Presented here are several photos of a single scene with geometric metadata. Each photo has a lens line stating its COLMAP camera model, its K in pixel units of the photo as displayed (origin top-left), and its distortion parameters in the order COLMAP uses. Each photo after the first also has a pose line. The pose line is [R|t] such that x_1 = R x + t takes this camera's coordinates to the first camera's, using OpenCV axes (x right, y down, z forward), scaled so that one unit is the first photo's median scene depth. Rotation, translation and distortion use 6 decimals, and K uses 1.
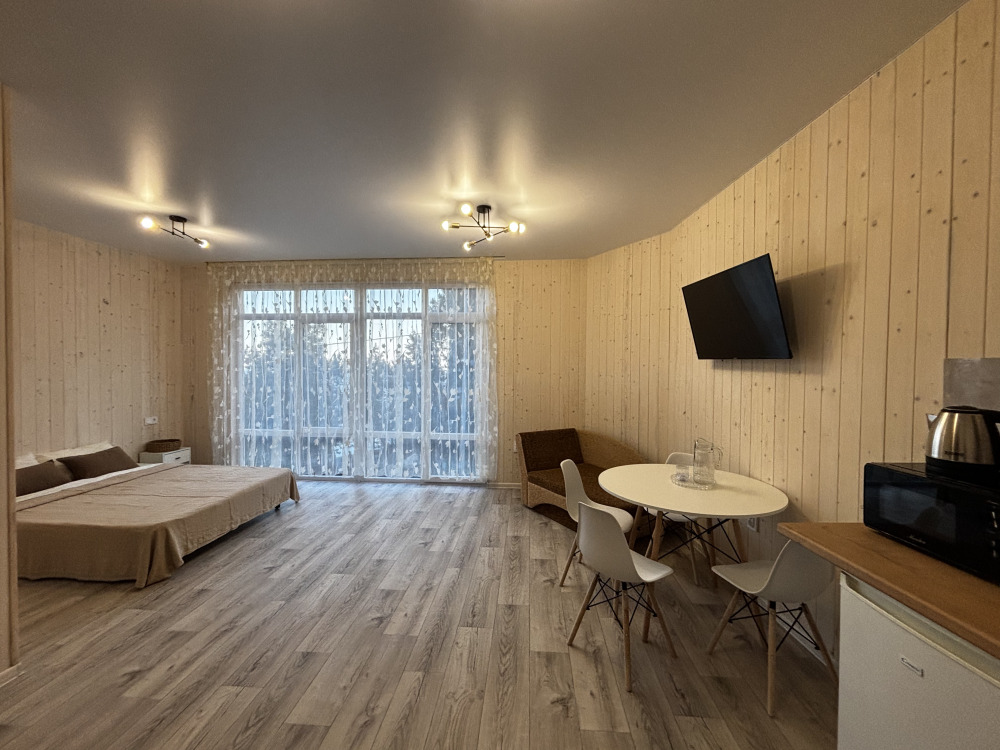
lens RADIAL K [[398.1, 0, 498.8], [0, 398.1, 375.1], [0, 0, 1]] dist [-0.001167, -0.000182]
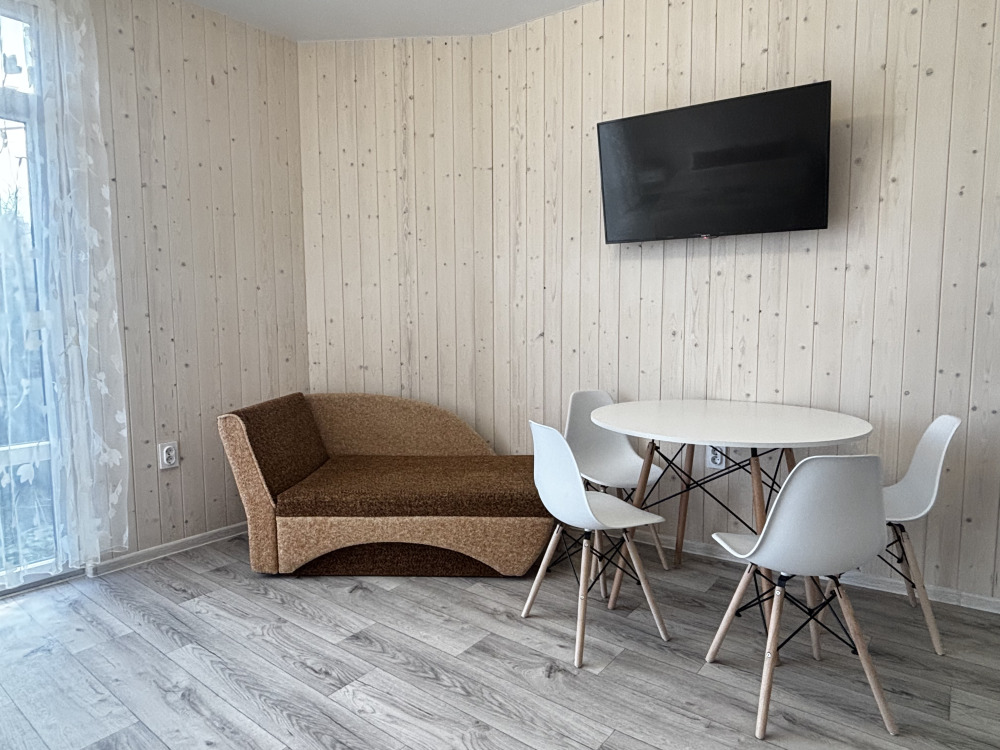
lens RADIAL K [[601.0, 0, 494.8], [0, 601.0, 372.0], [0, 0, 1]] dist [0.005771, -0.010693]
pose [[0.562449, -0.080144, 0.822939, -0.378394], [0.027826, 0.996562, 0.078034, 0.077463], [-0.826364, -0.020991, 0.562745, 0.517639]]
